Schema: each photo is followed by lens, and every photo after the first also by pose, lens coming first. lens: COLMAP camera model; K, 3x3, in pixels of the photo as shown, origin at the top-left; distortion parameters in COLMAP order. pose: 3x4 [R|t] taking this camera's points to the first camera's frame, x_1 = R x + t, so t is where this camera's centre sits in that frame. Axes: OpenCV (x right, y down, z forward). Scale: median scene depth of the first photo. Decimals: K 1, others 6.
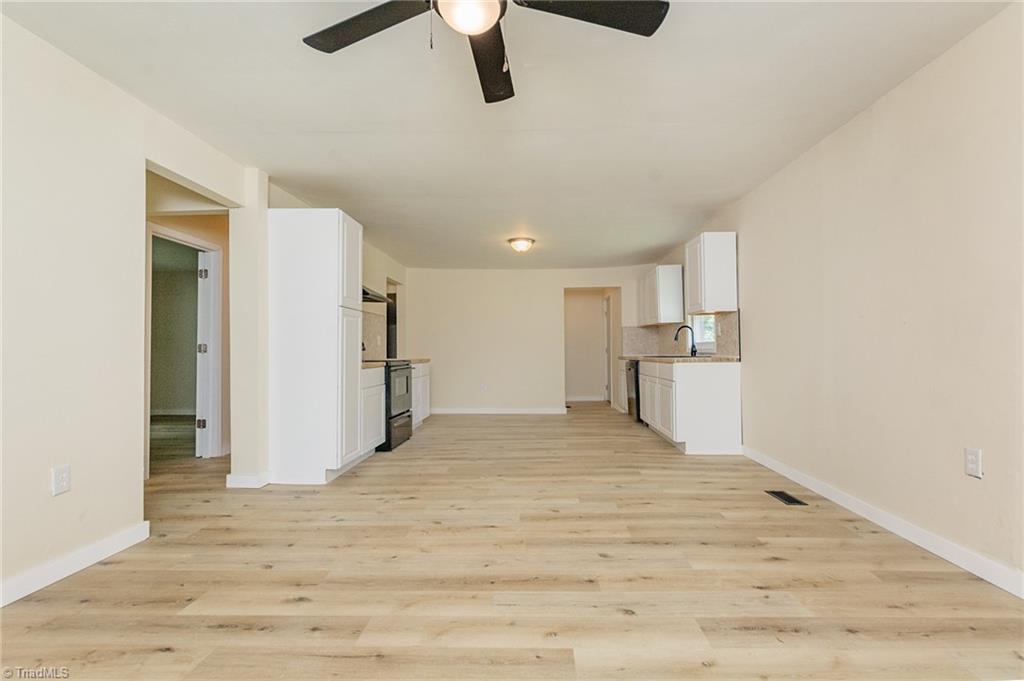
lens RADIAL K [[463.4, 0, 526.7], [0, 463.4, 345.1], [0, 0, 1]] dist [0.002866, -0.000365]
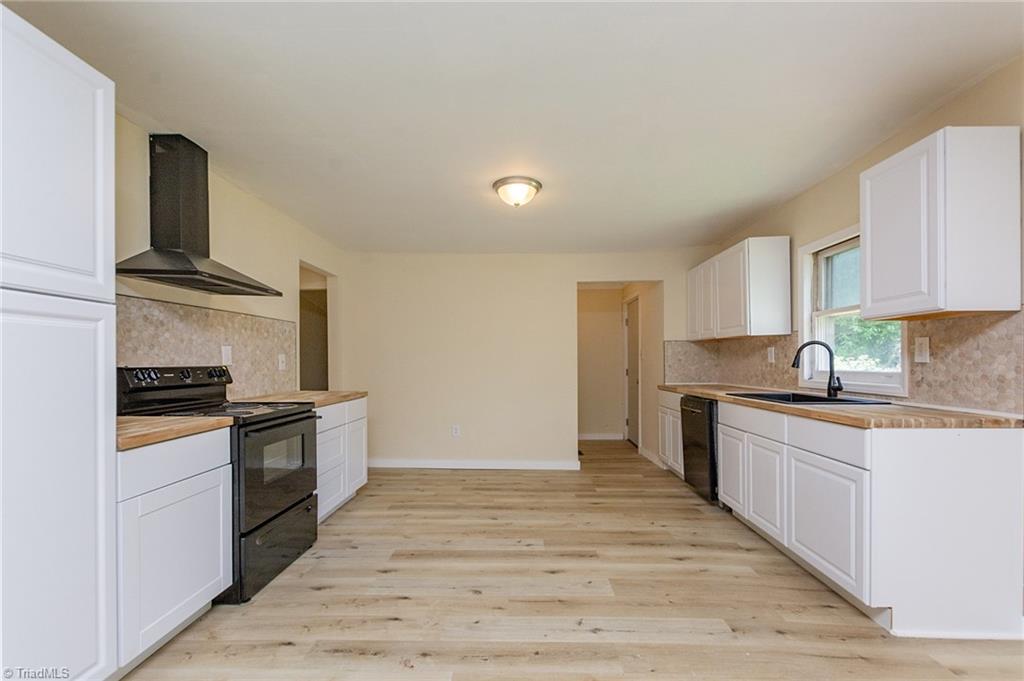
lens RADIAL K [[467.4, 0, 512.8], [0, 467.4, 366.0], [0, 0, 1]] dist [0.000551, -0.000206]
pose [[0.999992, 0.004064, 0.000333, -0.030429], [-0.004070, 0.999748, 0.022069, -0.043168], [-0.000243, -0.022070, 0.999756, 0.830168]]
